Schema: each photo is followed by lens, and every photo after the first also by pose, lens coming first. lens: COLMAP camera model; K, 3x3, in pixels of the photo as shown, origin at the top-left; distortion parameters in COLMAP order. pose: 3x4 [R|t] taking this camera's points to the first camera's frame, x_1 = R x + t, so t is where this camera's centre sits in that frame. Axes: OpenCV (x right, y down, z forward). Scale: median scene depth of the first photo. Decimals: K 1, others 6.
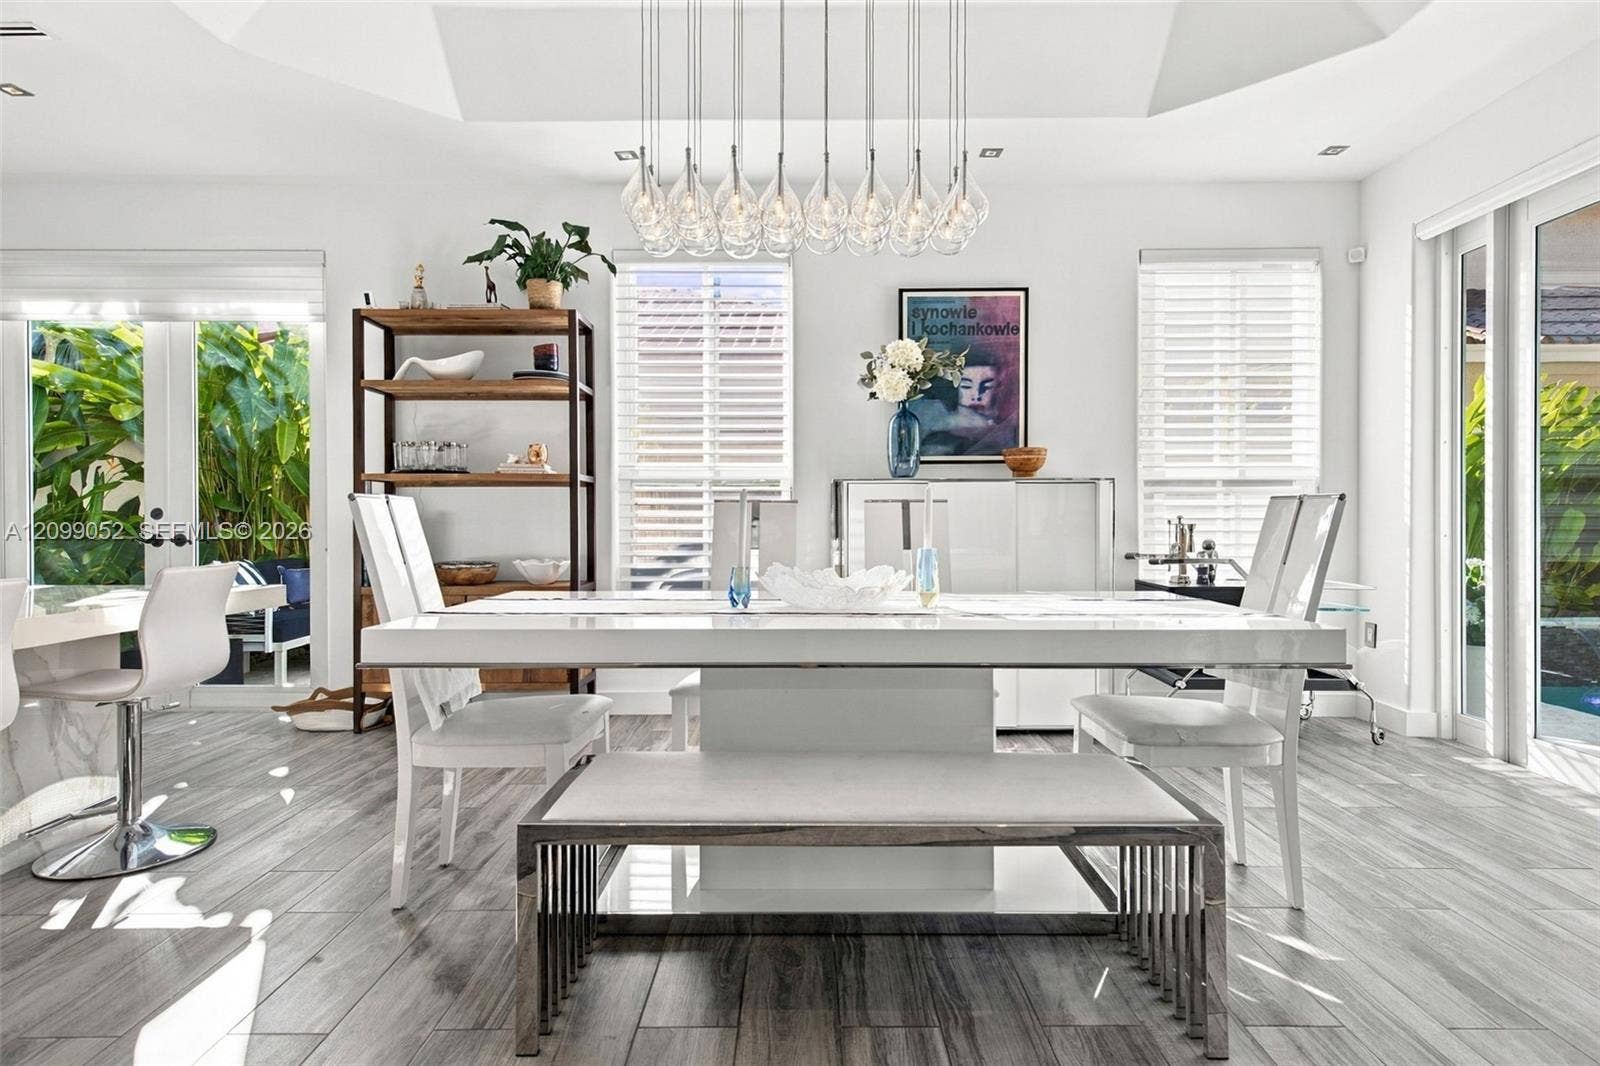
lens RADIAL K [[823.7, 0, 801.5], [0, 823.7, 526.1], [0, 0, 1]] dist [-0.000819, -0.000036]
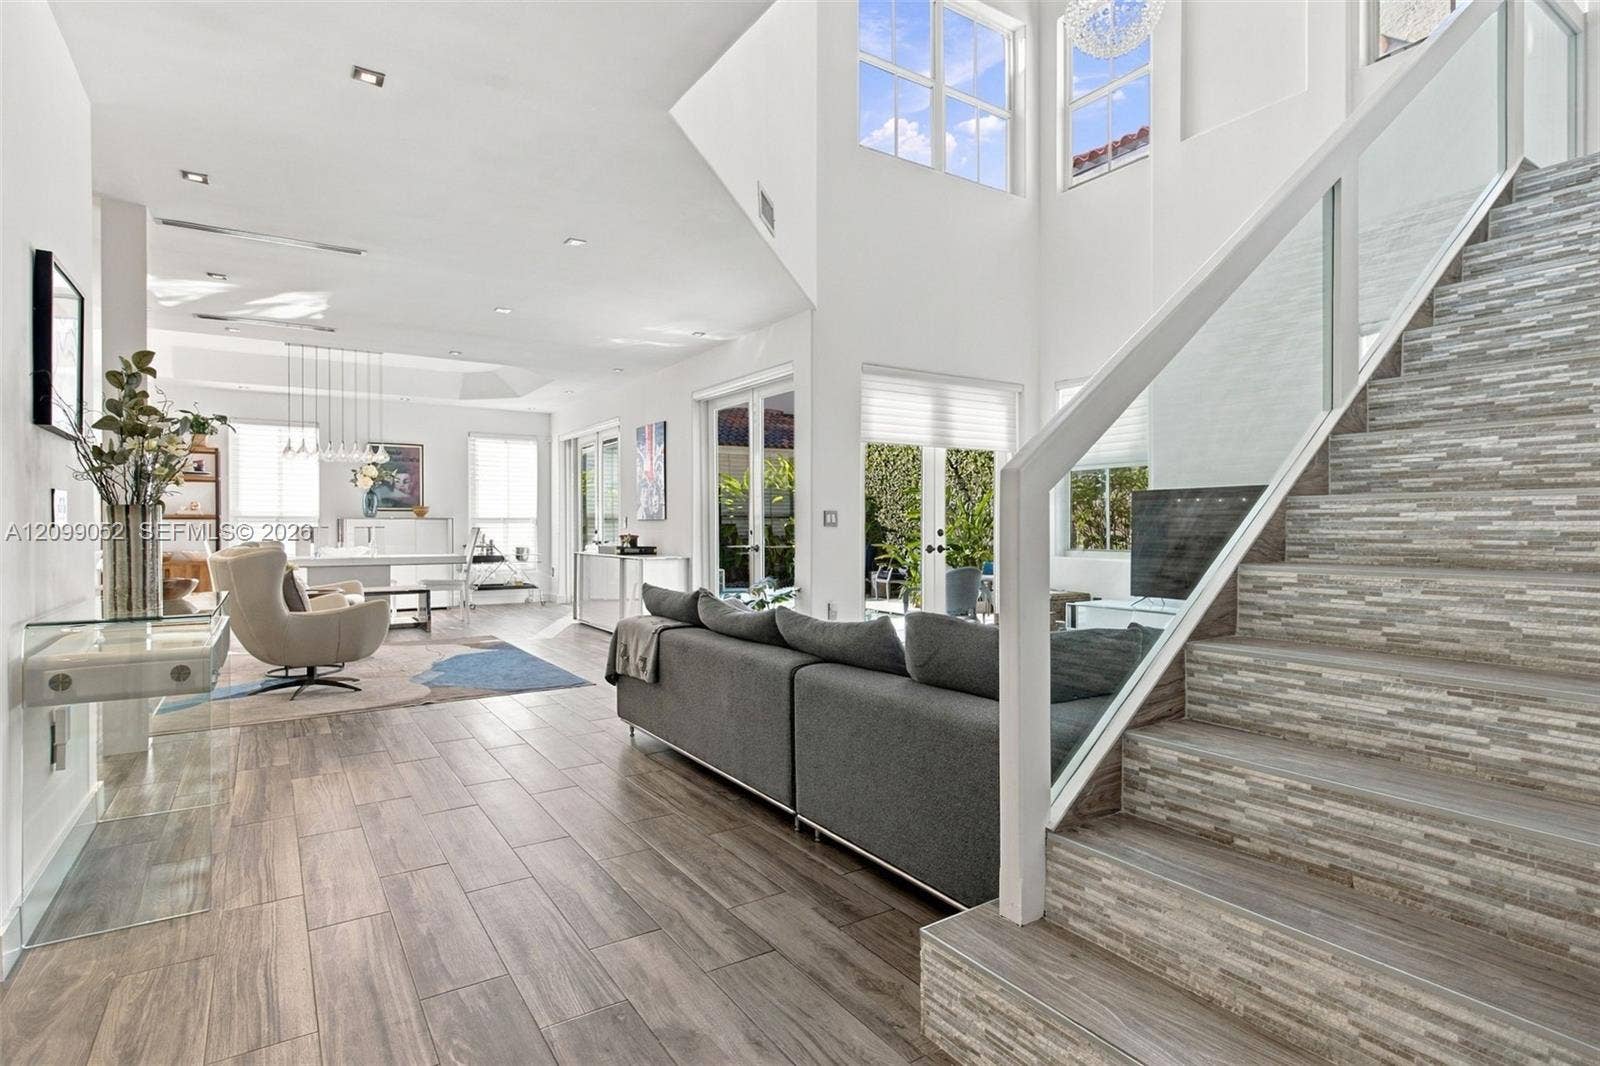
lens RADIAL K [[823.7, 0, 804.1], [0, 823.7, 531.4], [0, 0, 1]] dist [-0.000819, -0.000036]
pose [[0.833126, -0.001550, 0.553082, -0.167365], [0.003134, 0.999993, -0.001918, -0.004905], [-0.553075, 0.003331, 0.833125, -1.869058]]
